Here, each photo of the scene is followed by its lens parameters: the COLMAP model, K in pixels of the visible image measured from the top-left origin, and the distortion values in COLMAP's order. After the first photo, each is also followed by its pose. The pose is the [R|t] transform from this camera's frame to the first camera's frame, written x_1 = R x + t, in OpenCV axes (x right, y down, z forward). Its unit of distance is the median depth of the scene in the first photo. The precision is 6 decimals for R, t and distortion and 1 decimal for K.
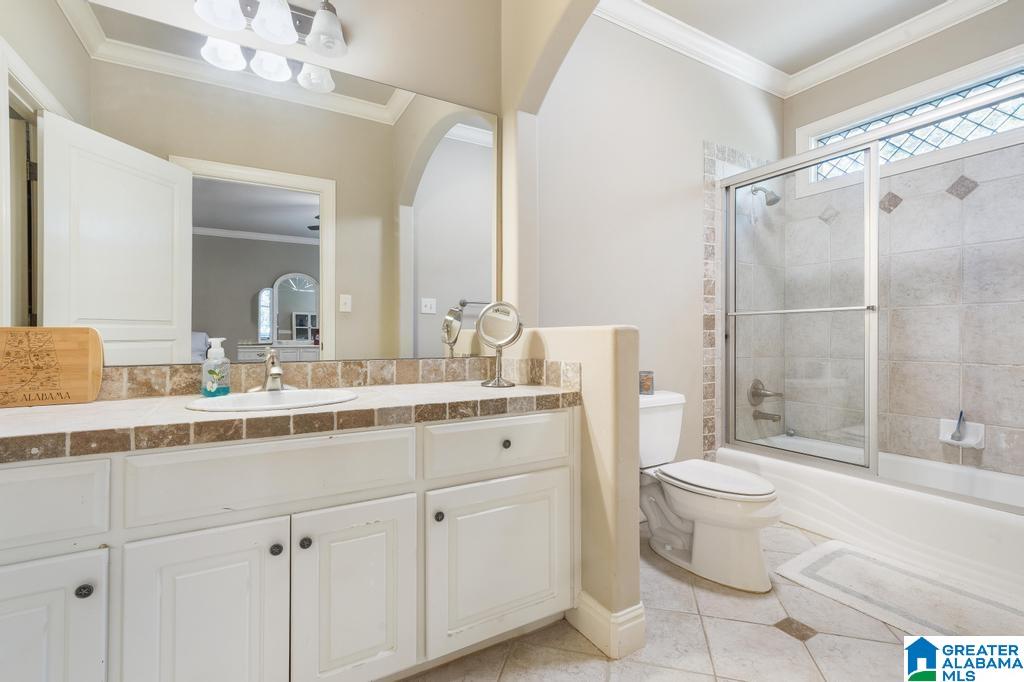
lens RADIAL K [[450.7, 0, 508.1], [0, 450.7, 341.7], [0, 0, 1]] dist [0.001417, 0.001764]
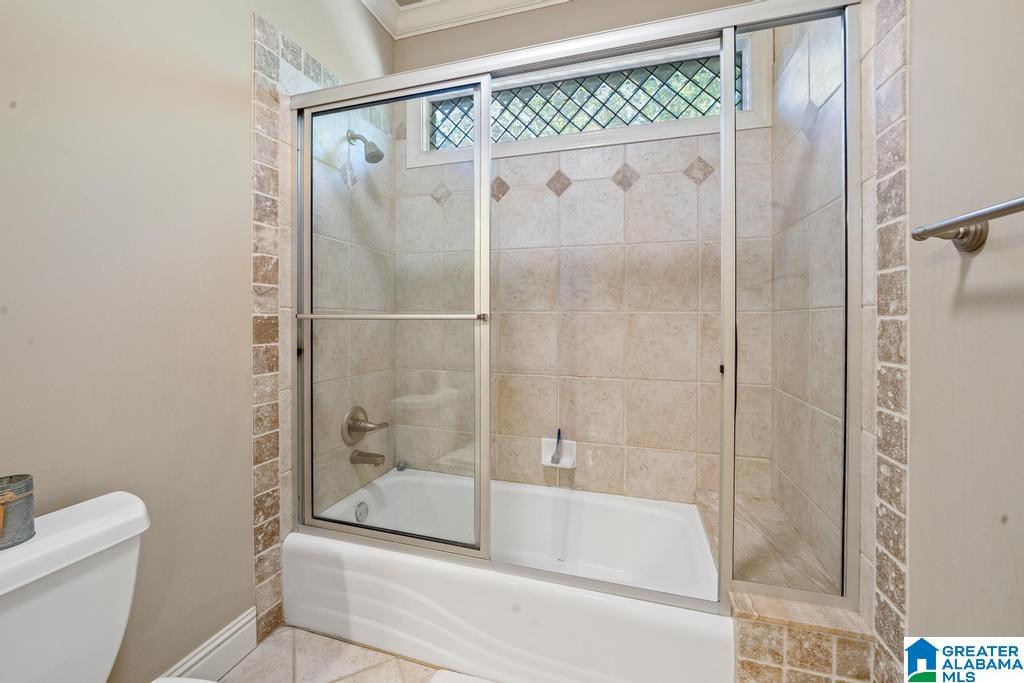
lens RADIAL K [[395.6, 0, 504.3], [0, 395.6, 319.3], [0, 0, 1]] dist [-0.012914, -0.000057]
pose [[0.739794, 0.003122, 0.672826, 0.334444], [0.001253, 0.999981, -0.006017, -0.053500], [-0.672832, 0.005294, 0.739776, 0.419626]]
